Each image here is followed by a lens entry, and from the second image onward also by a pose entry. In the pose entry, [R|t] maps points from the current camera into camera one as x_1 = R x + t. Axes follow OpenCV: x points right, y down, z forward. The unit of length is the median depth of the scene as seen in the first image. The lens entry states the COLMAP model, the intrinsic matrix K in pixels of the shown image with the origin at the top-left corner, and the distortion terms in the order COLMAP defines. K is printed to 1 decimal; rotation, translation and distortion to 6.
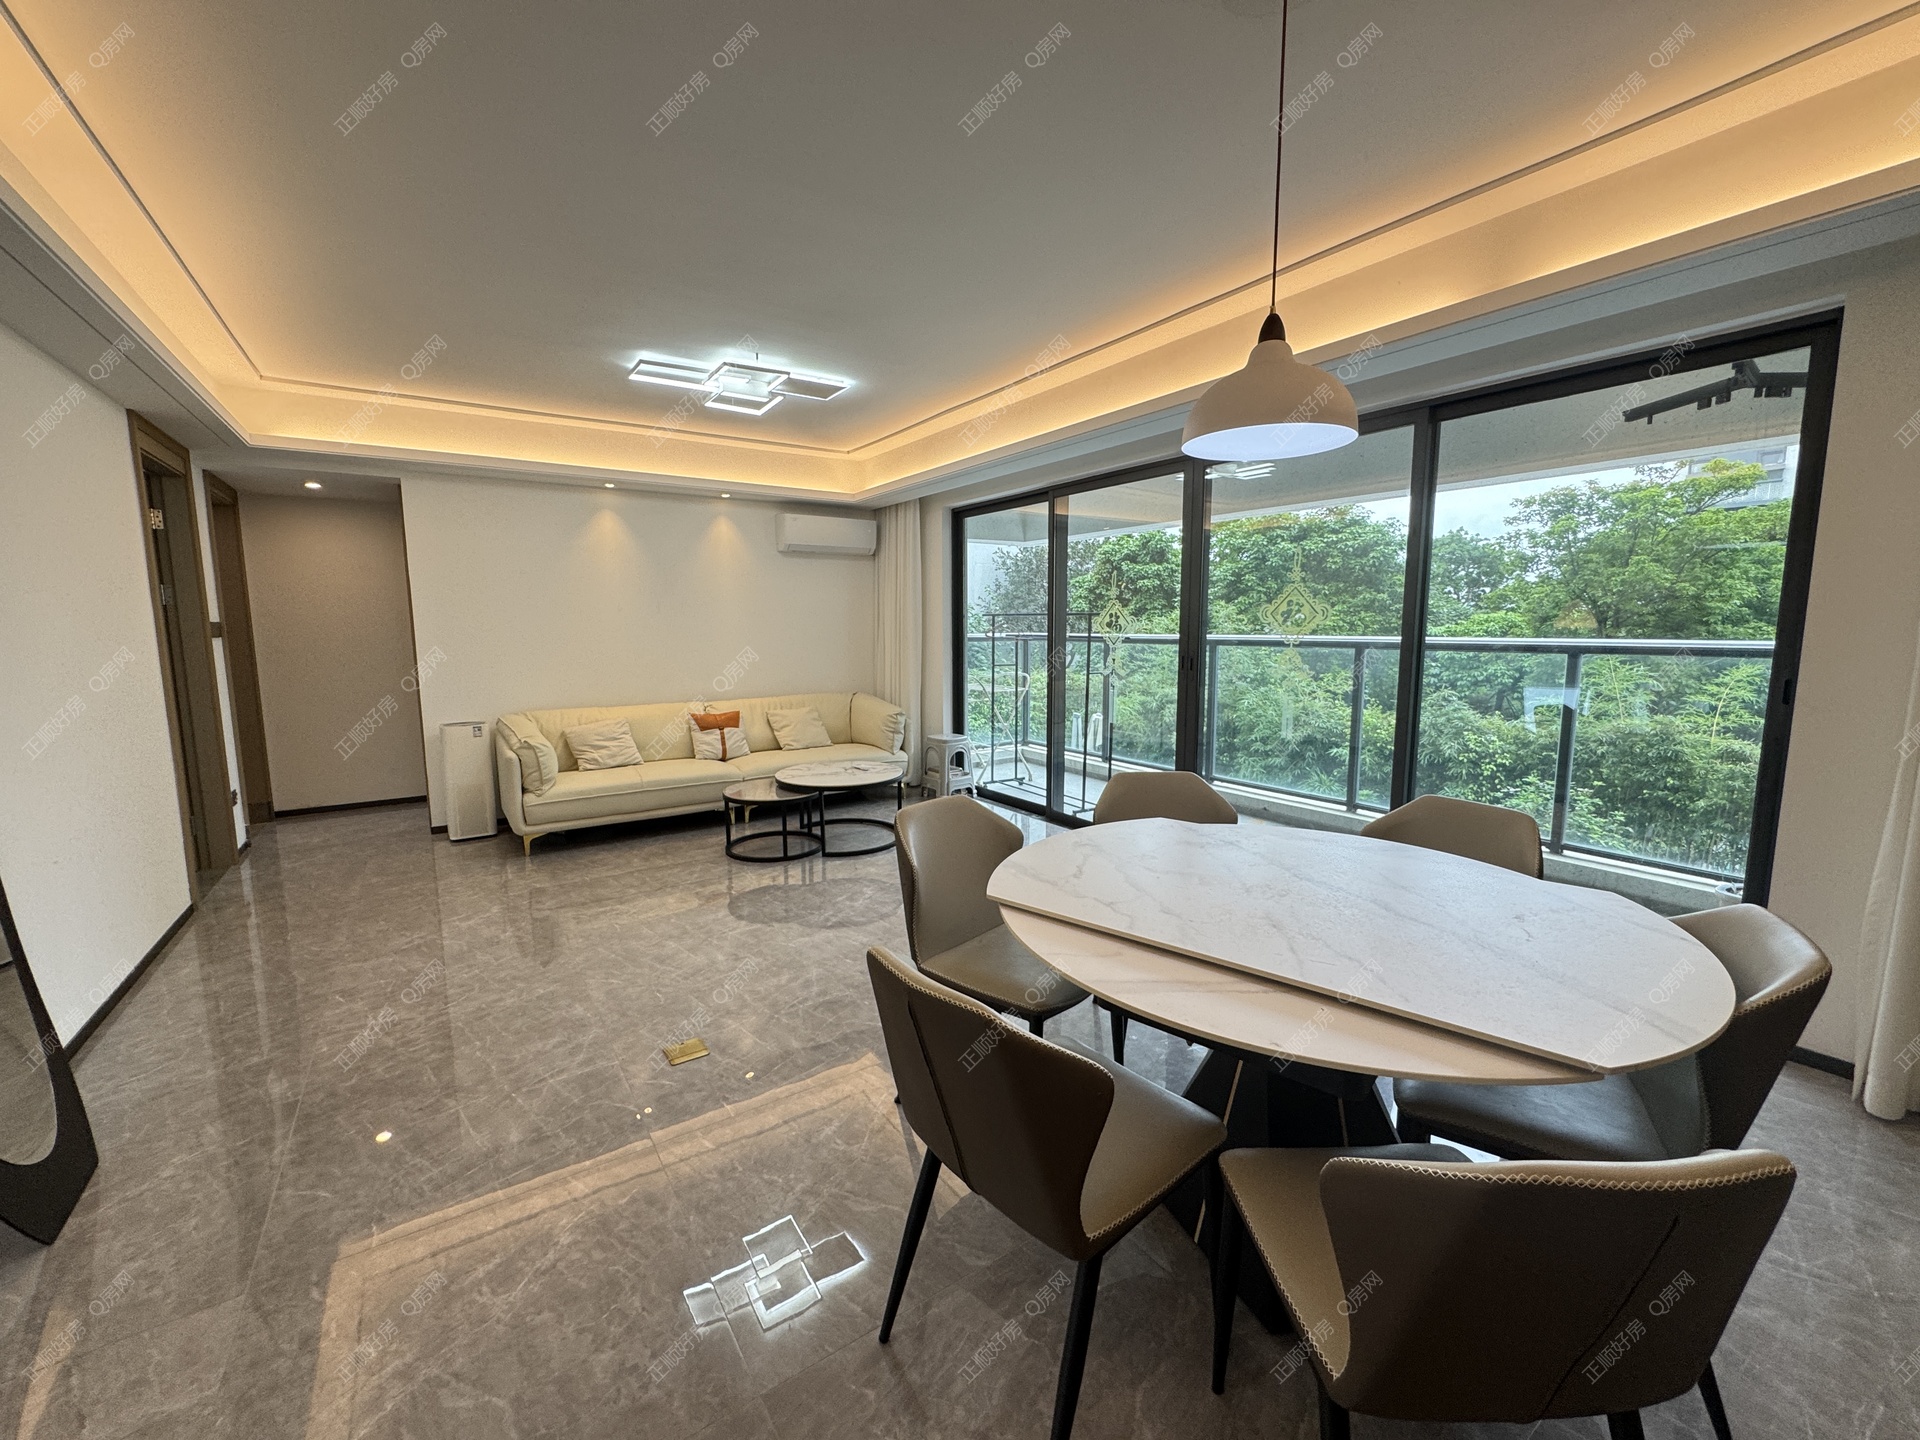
lens RADIAL K [[770.6, 0, 960.0], [0, 770.6, 721.0], [0, 0, 1]] dist [-0.001627, 0.000138]
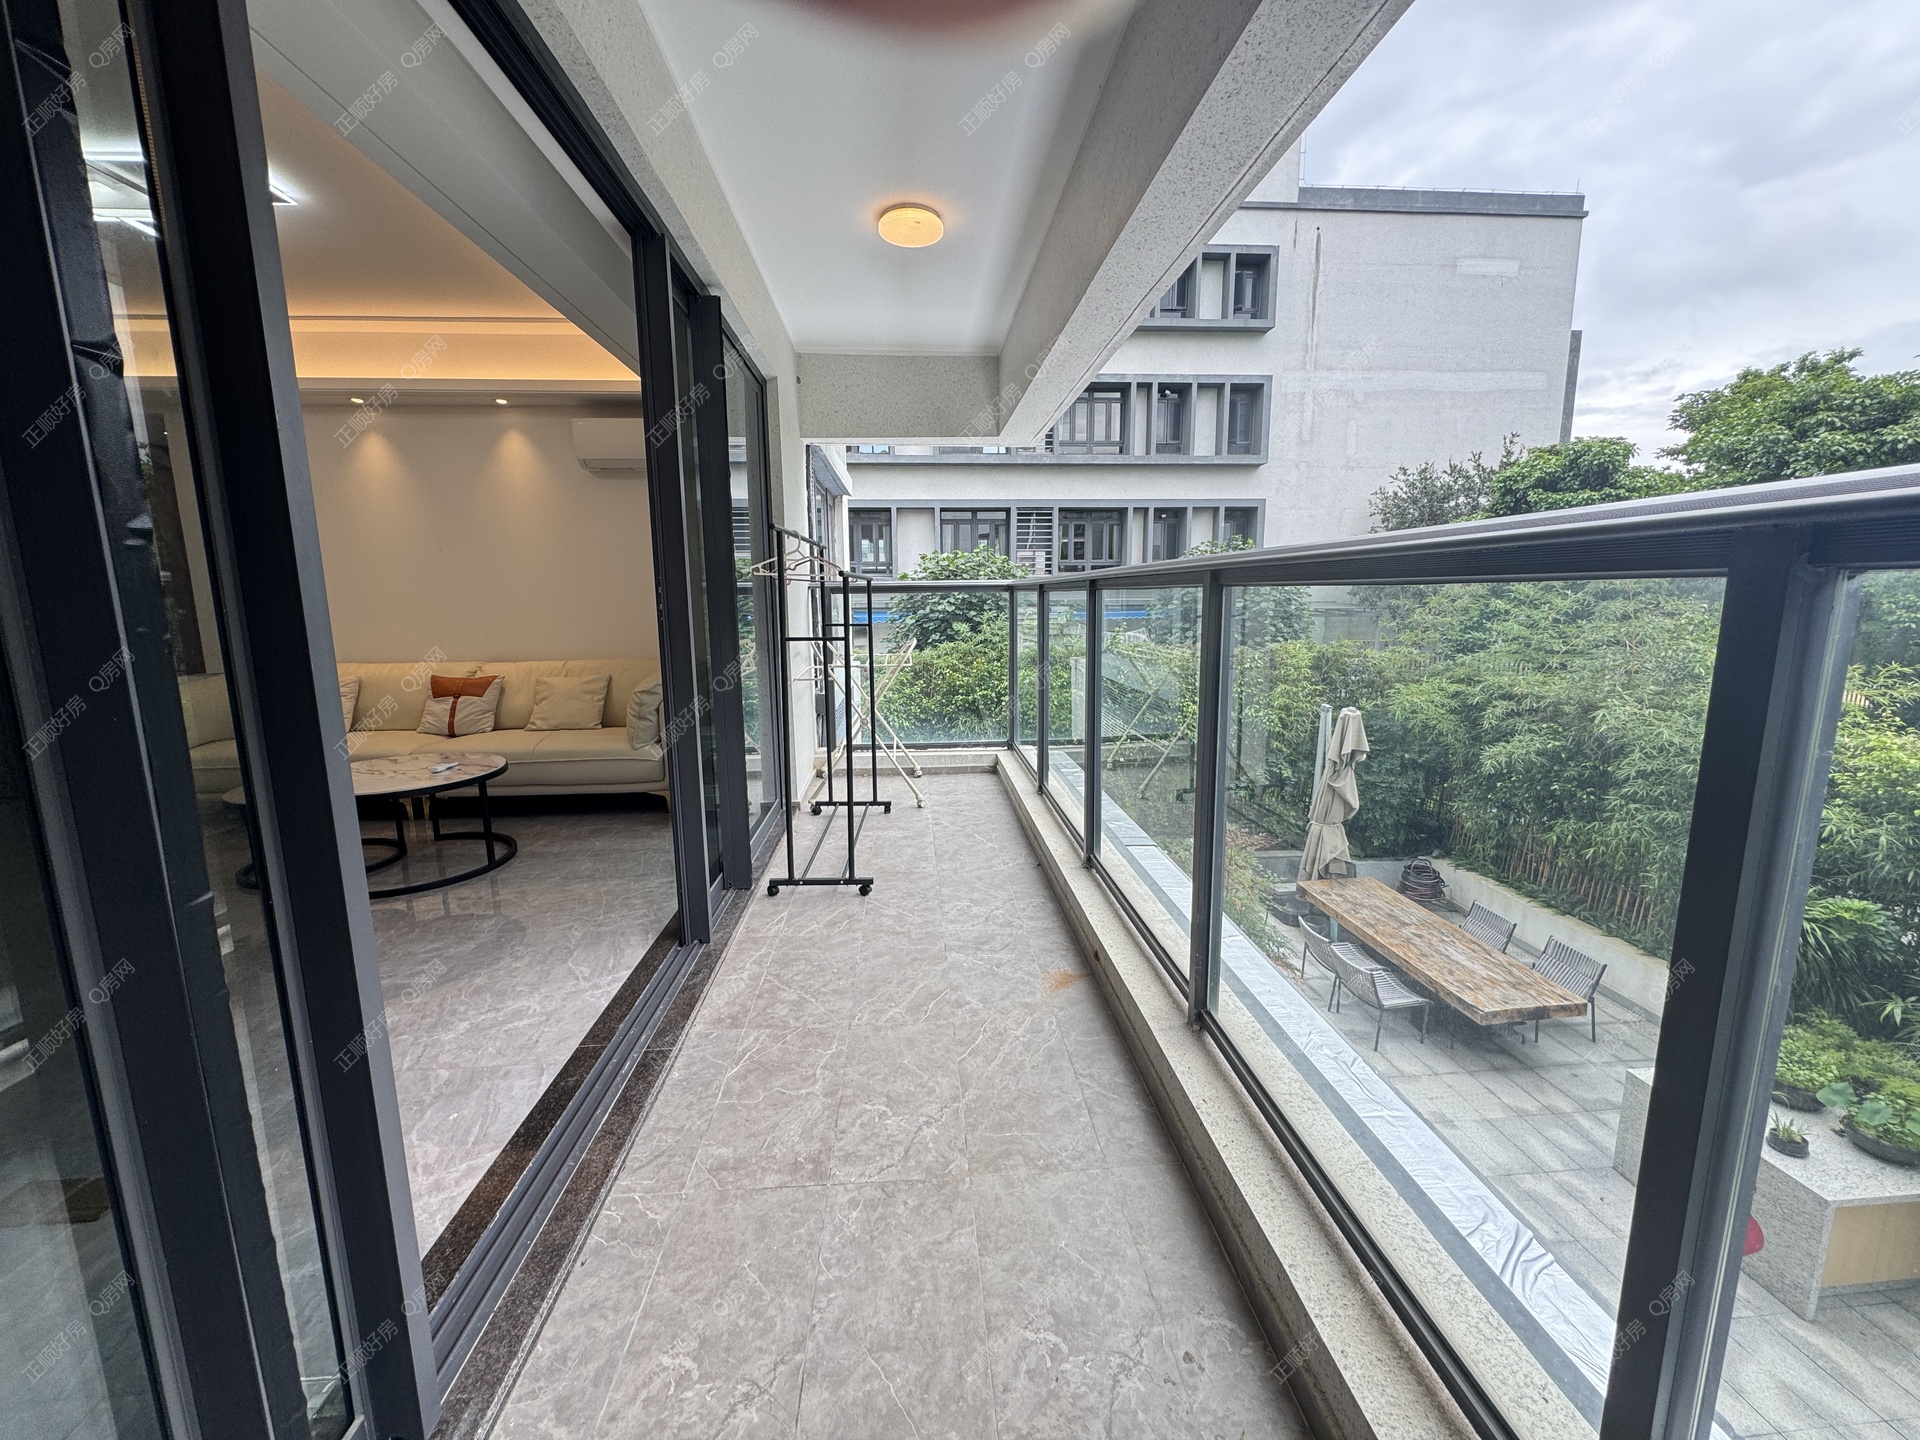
lens RADIAL K [[770.6, 0, 961.2], [0, 770.6, 718.7], [0, 0, 1]] dist [-0.001627, 0.000138]
pose [[0.860179, 0.083180, -0.503163, 0.507439], [-0.061936, 0.996345, 0.058827, -0.043216], [0.506217, -0.019438, 0.862187, 0.529248]]
